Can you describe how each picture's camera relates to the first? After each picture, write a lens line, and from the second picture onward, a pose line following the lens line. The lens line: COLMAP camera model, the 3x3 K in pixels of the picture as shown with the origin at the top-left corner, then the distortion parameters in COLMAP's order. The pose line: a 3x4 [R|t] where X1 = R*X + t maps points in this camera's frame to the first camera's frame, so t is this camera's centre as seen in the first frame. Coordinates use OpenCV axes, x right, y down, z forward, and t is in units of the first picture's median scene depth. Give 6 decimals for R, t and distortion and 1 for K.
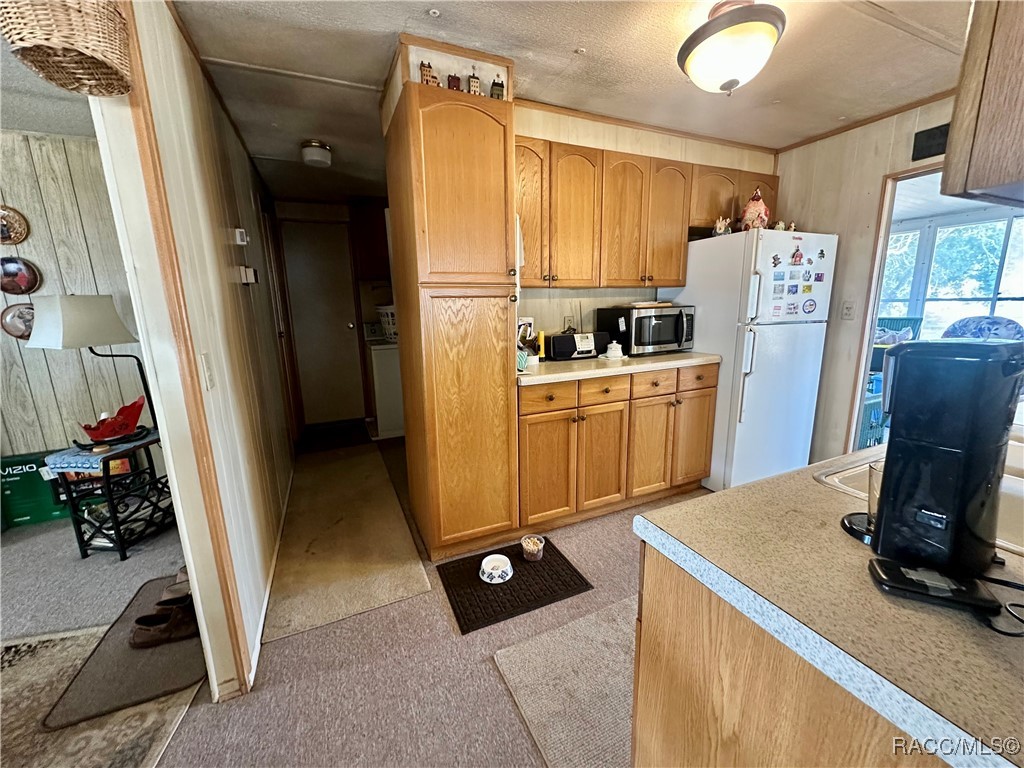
lens RADIAL K [[409.9, 0, 512.0], [0, 409.9, 384.0], [0, 0, 1]] dist [-0.002783, -0.000470]
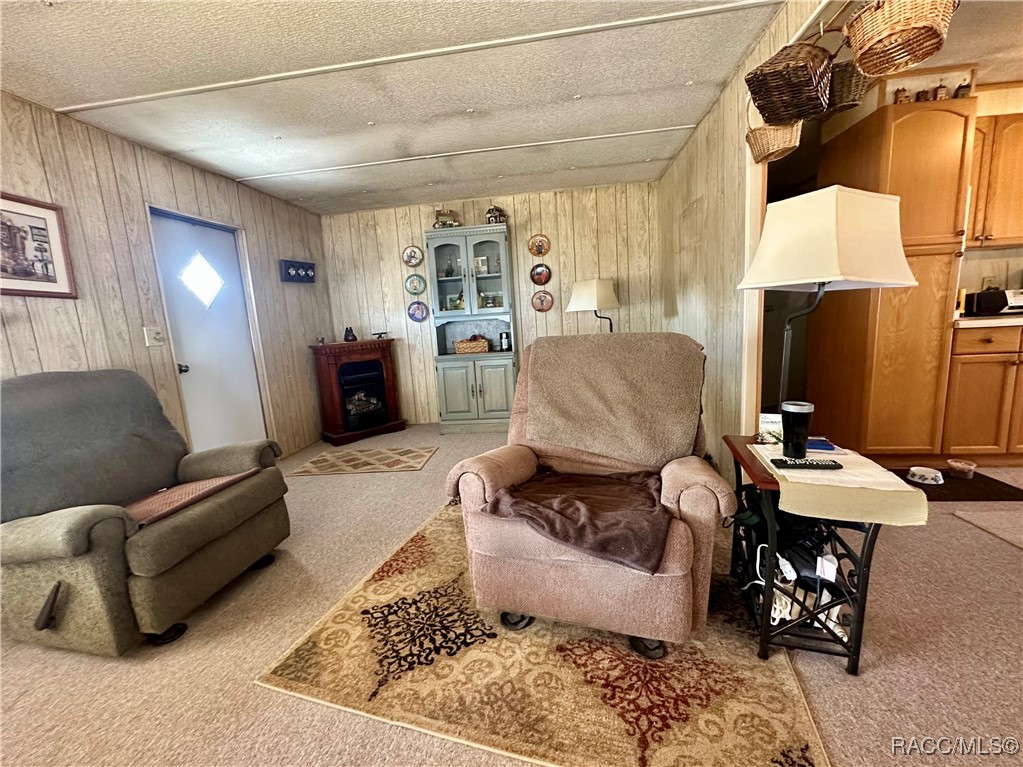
lens RADIAL K [[437.0, 0, 511.5], [0, 437.0, 383.5], [0, 0, 1]] dist [0.000047, 0.000041]
pose [[0.855521, 0.050853, -0.515265, -0.346638], [-0.063332, 0.997970, -0.006661, 0.207748], [0.513880, 0.038332, 0.857005, -0.608435]]
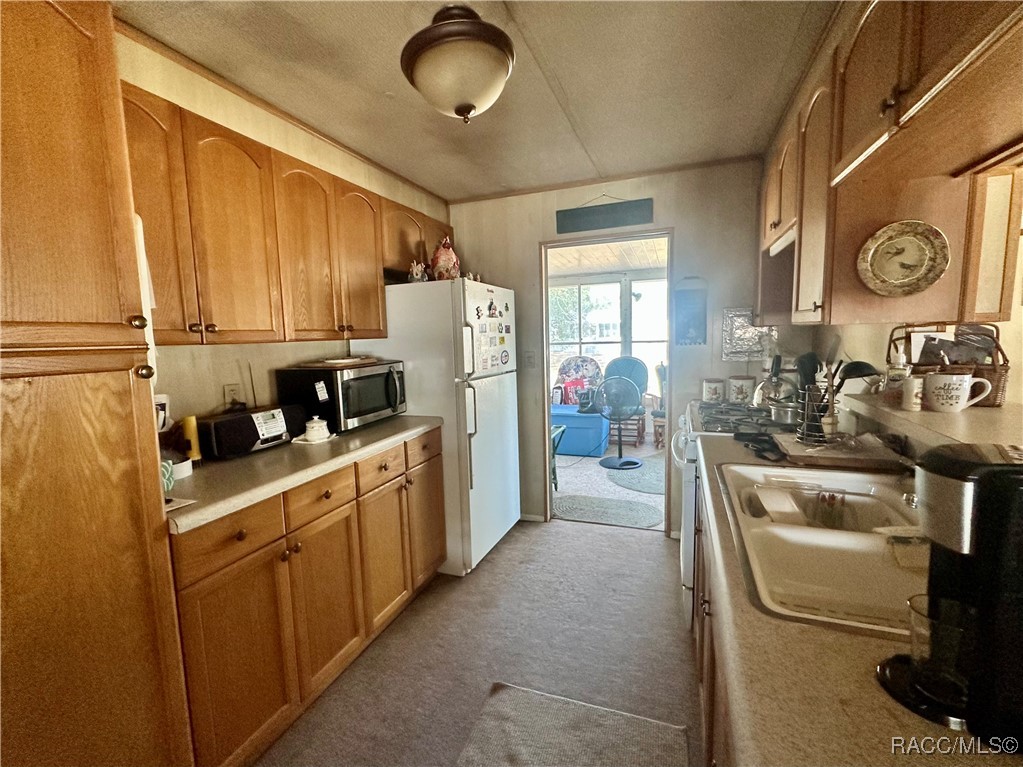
lens RADIAL K [[450.6, 0, 511.5], [0, 450.6, 383.5], [0, 0, 1]] dist [-0.000333, -0.000153]
pose [[0.705456, -0.076532, 0.704610, -0.054958], [0.153768, 0.987000, -0.046749, -0.075383], [-0.691872, 0.141326, 0.708054, 0.221759]]
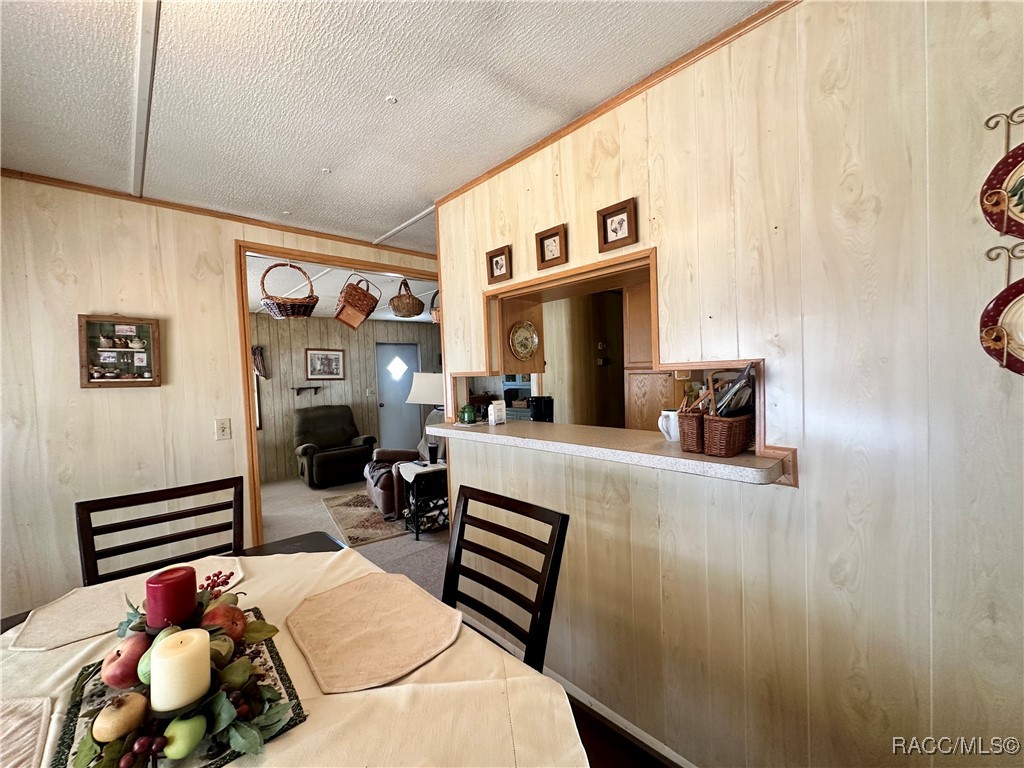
lens RADIAL K [[437.4, 0, 512.0], [0, 437.4, 384.0], [0, 0, 1]] dist [0.000047, 0.000041]
pose [[0.302402, 0.042660, -0.952225, 1.237604], [-0.162903, 0.986613, -0.007533, -0.034283], [0.939157, 0.157398, 0.305304, -0.160839]]
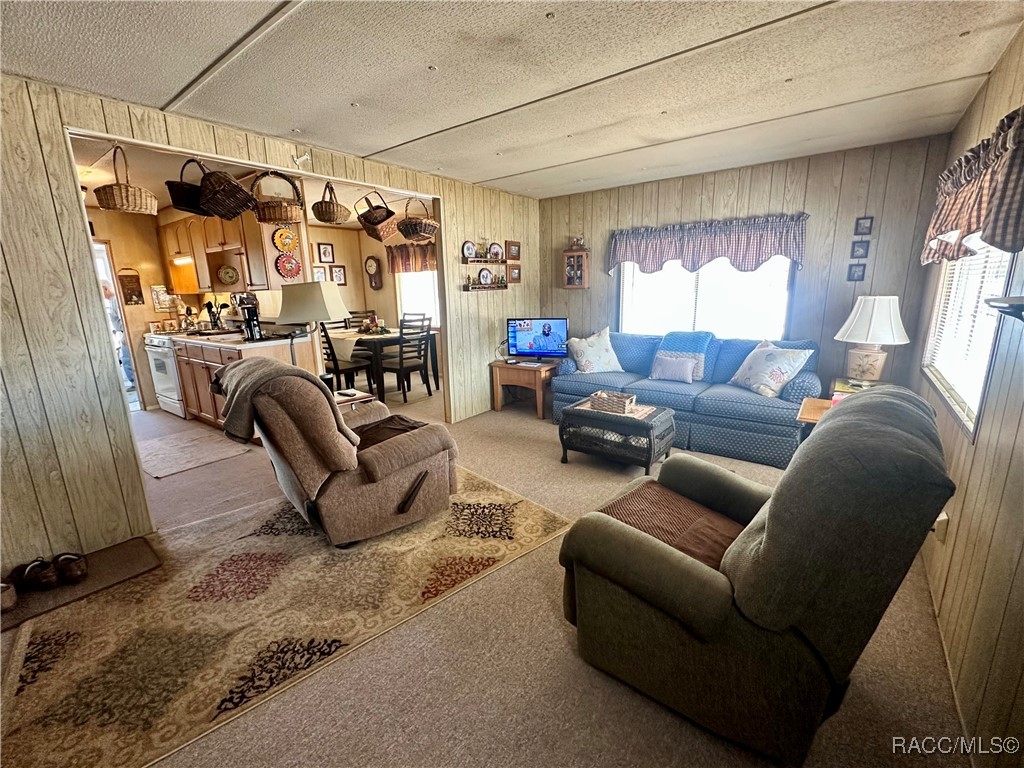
lens RADIAL K [[437.4, 0, 512.0], [0, 437.4, 384.0], [0, 0, 1]] dist [0.000047, 0.000041]
pose [[-0.476455, -0.153284, 0.865734, -1.637949], [0.219341, 0.932826, 0.285877, -0.004138], [-0.851399, 0.326098, -0.410828, 0.146748]]
